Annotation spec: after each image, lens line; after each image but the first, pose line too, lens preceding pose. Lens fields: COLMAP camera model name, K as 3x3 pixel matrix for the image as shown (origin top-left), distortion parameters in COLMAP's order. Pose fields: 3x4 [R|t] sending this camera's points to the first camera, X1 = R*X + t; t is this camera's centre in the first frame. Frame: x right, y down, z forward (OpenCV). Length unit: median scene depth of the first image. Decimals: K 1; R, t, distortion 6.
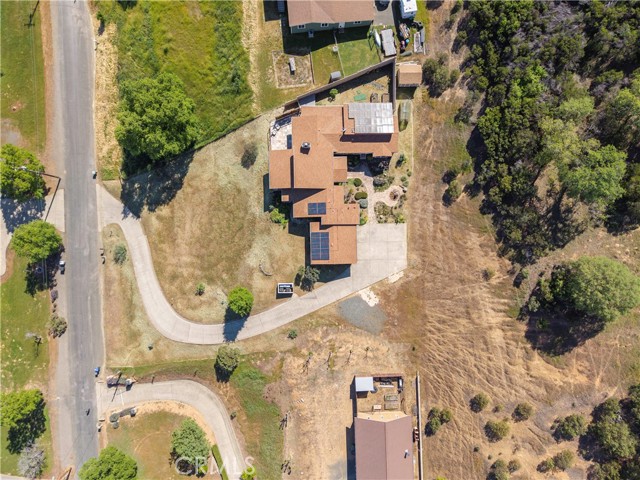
lens RADIAL K [[424.8, 0, 320.0], [0, 424.8, 240.0], [0, 0, 1]] dist [0.046738, -0.056001]
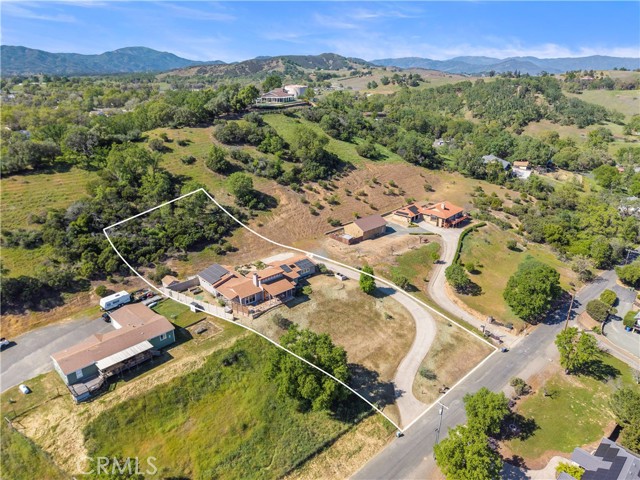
lens RADIAL K [[424.8, 0, 320.0], [0, 424.8, 240.0], [0, 0, 1]] dist [0.046738, -0.056001]
pose [[-0.656969, -0.300625, 0.691387, -1.017932], [0.753715, -0.240649, 0.611557, -0.815831], [-0.017468, 0.922883, 0.384685, 0.302523]]
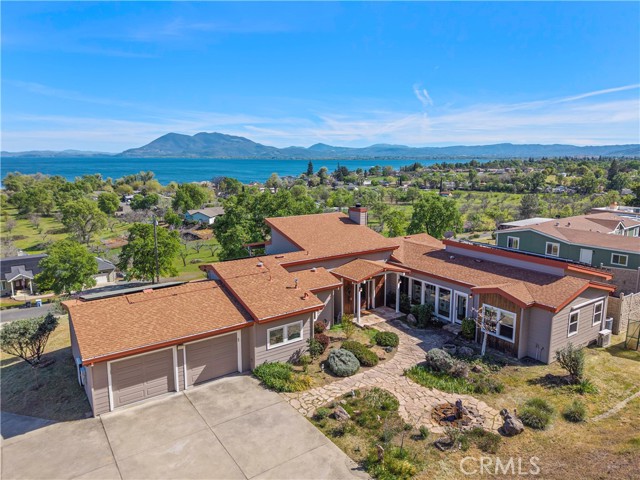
lens RADIAL K [[441.5, 0, 323.9], [0, 441.5, 238.2], [0, 0, 1]] dist [0.043688, -0.061390]
pose [[0.560072, 0.125985, -0.818809, 0.309532], [-0.828439, 0.088573, -0.553031, 0.070722], [0.002851, 0.988070, 0.153978, 0.858579]]
